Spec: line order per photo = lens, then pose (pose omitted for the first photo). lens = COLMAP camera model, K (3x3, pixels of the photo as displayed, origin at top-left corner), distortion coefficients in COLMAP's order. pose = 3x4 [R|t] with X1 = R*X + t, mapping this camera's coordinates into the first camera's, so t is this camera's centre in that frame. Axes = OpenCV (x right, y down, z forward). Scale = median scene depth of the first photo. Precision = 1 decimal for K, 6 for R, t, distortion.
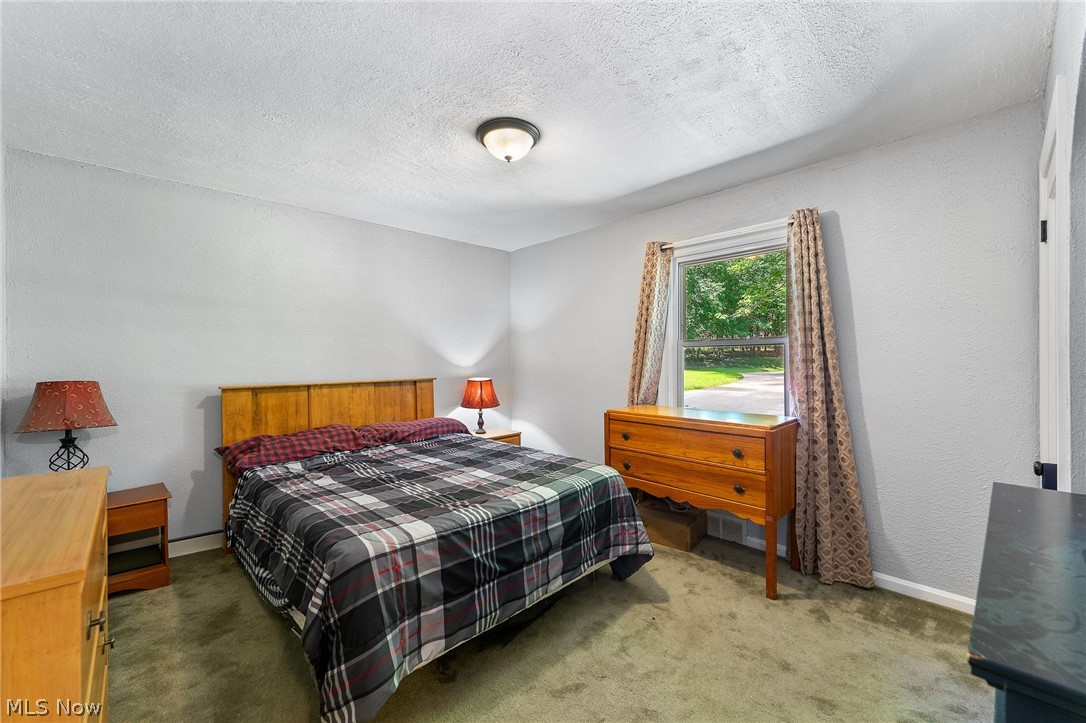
lens RADIAL K [[429.9, 0, 542.9], [0, 429.9, 357.9], [0, 0, 1]] dist [-0.001510, 0.000363]
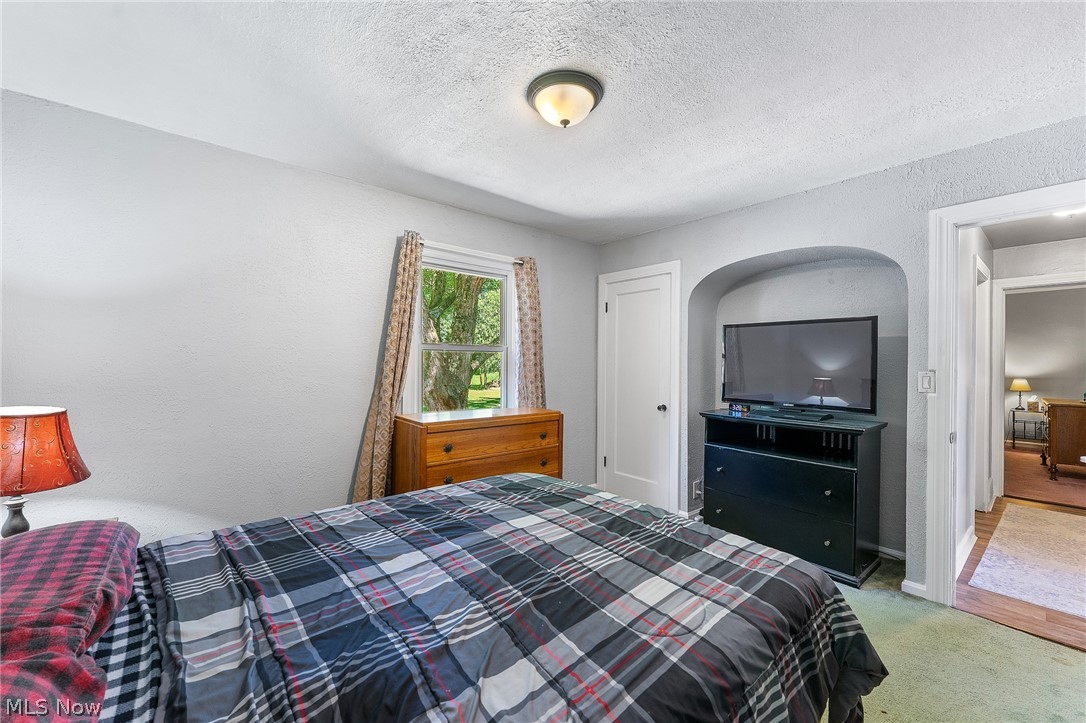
lens RADIAL K [[429.9, 0, 543.7], [0, 429.9, 362.5], [0, 0, 1]] dist [-0.001510, 0.000363]
pose [[0.065066, 0.004376, 0.997871, -0.958864], [-0.011252, 0.999930, -0.003652, 0.005553], [-0.997818, -0.010990, 0.065111, 1.029545]]
